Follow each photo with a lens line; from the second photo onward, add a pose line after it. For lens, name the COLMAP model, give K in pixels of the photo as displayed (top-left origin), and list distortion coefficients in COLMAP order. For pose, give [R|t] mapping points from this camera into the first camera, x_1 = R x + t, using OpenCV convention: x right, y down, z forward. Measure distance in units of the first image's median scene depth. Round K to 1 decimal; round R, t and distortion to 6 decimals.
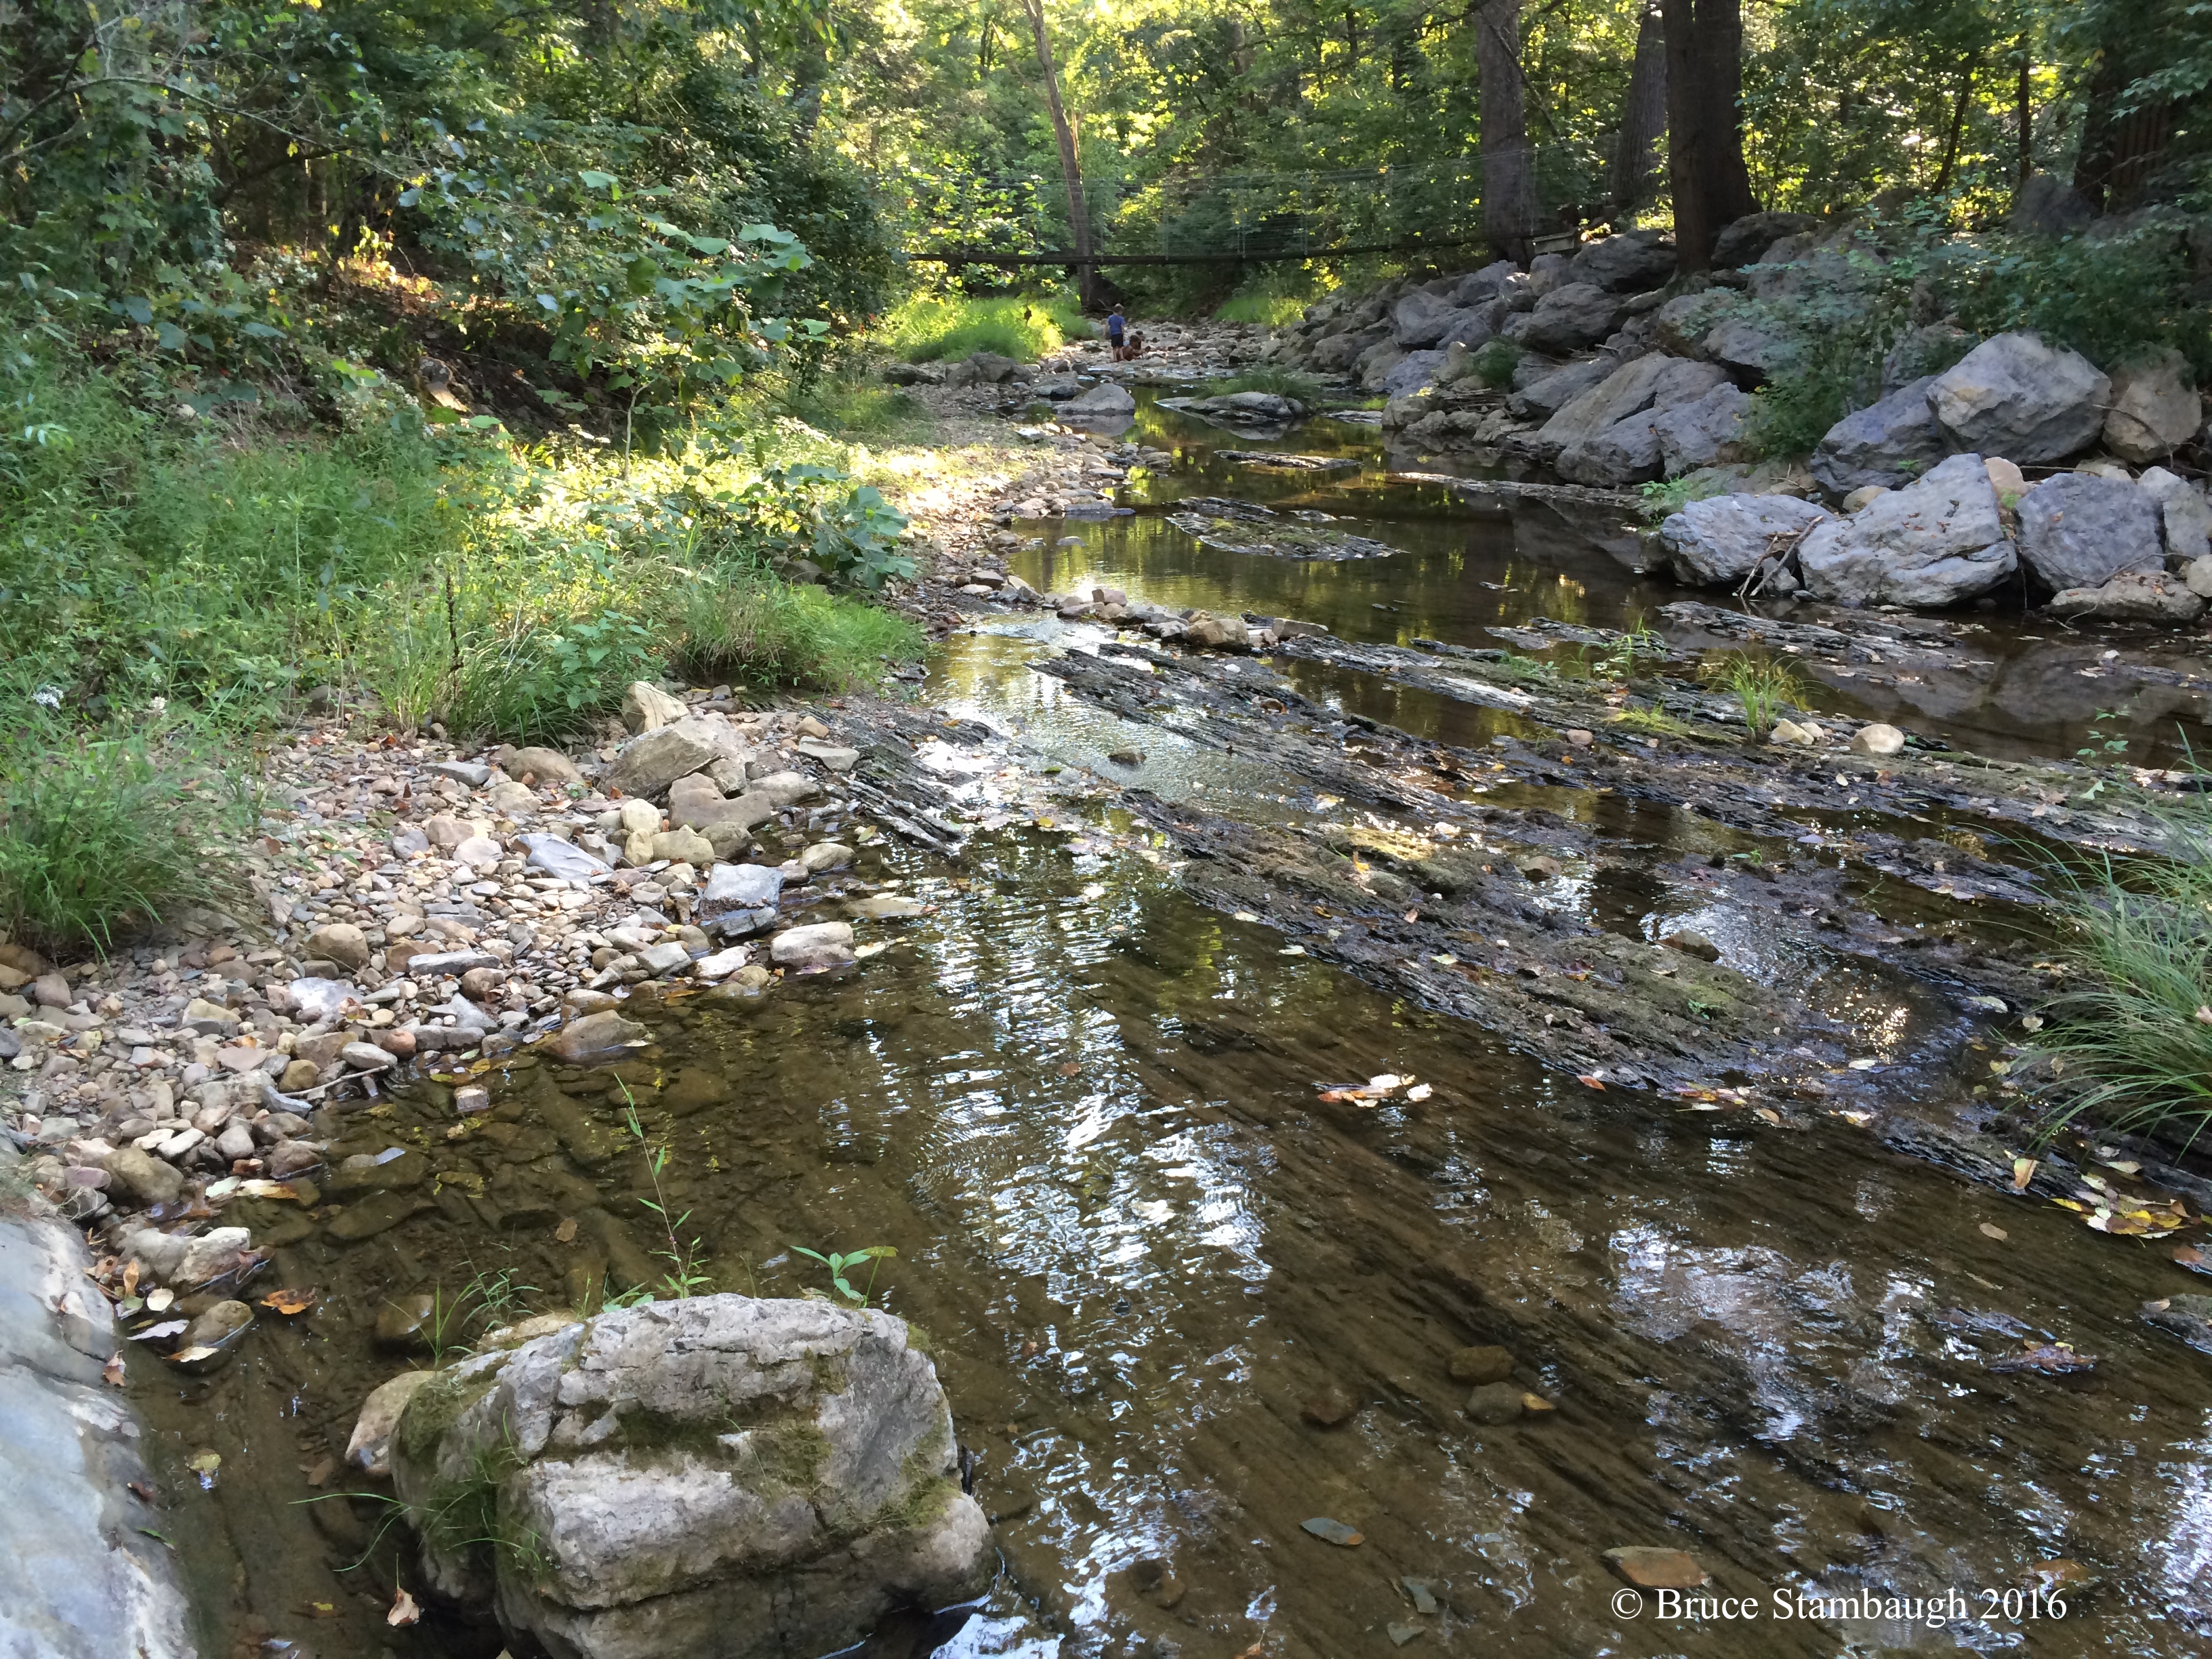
lens RADIAL K [[1988.9, 0, 1106.0], [0, 1988.9, 829.5], [0, 0, 1]] dist [0.109061, -0.160324]
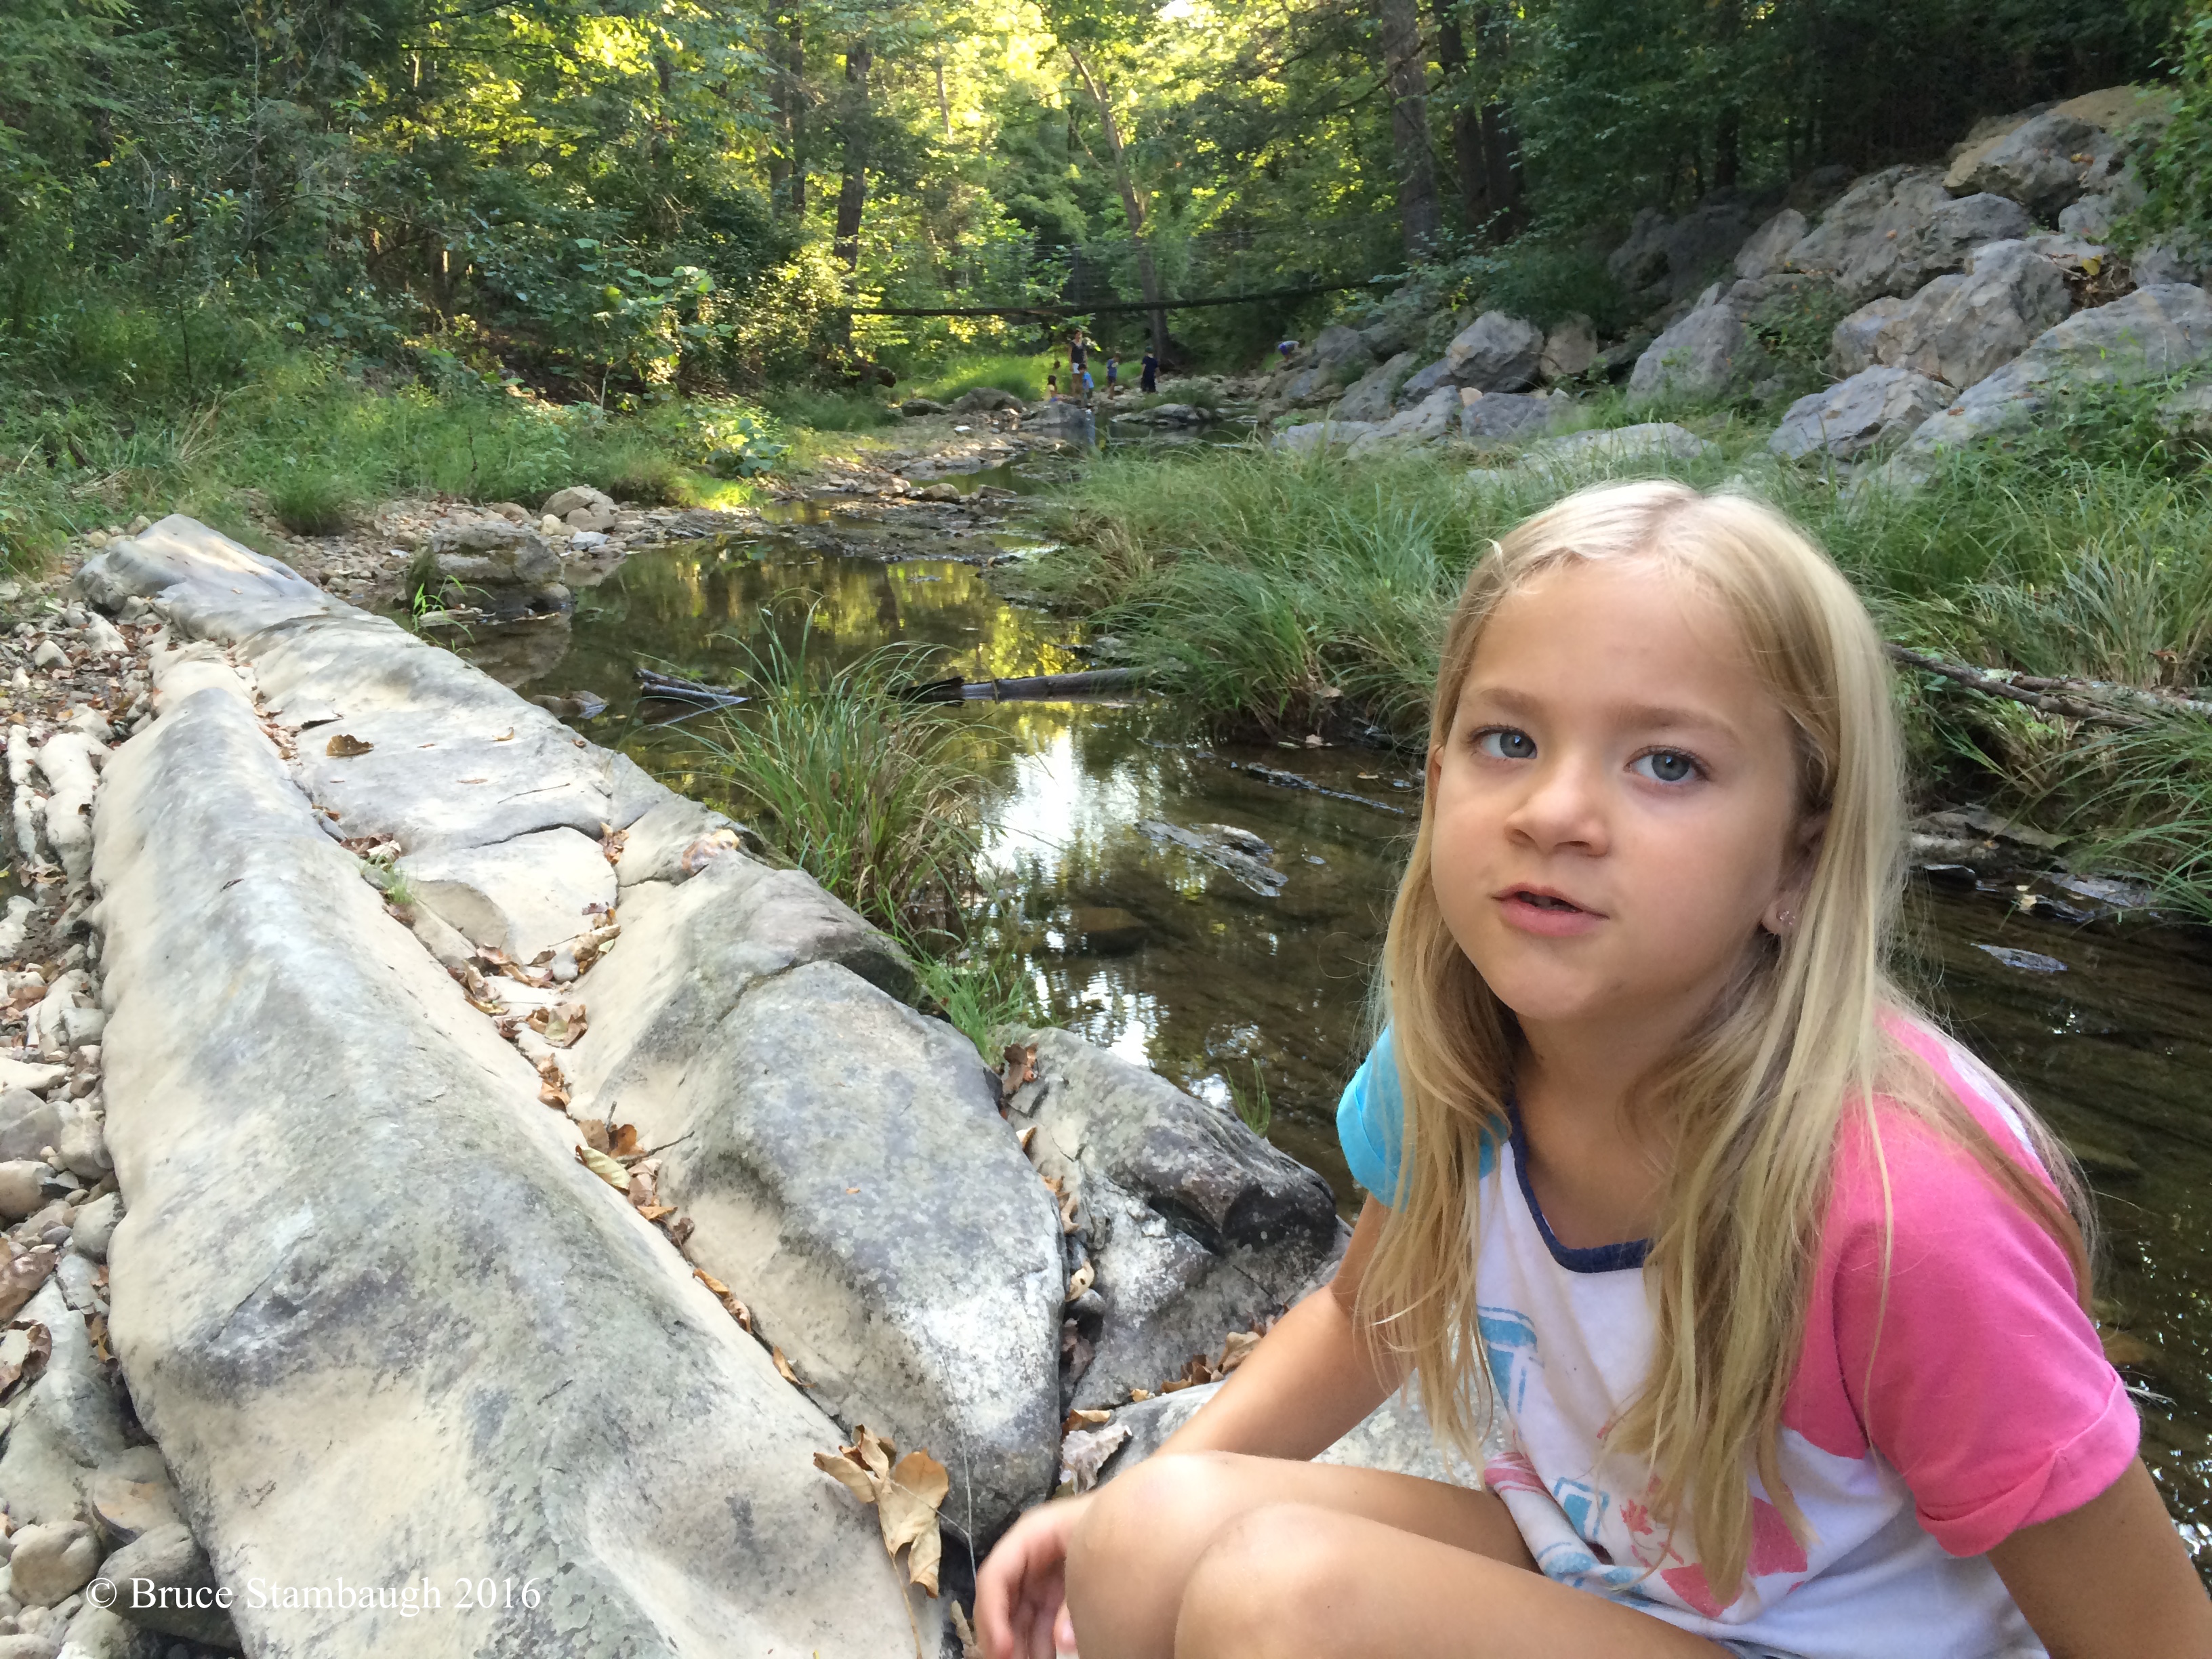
lens RADIAL K [[1988.9, 0, 1106.0], [0, 1988.9, 829.5], [0, 0, 1]] dist [0.109061, -0.160324]
pose [[0.997293, -0.019160, -0.070996, 0.264822], [0.016676, 0.999233, -0.035424, 0.212849], [0.071620, 0.034144, 0.996847, -0.572064]]
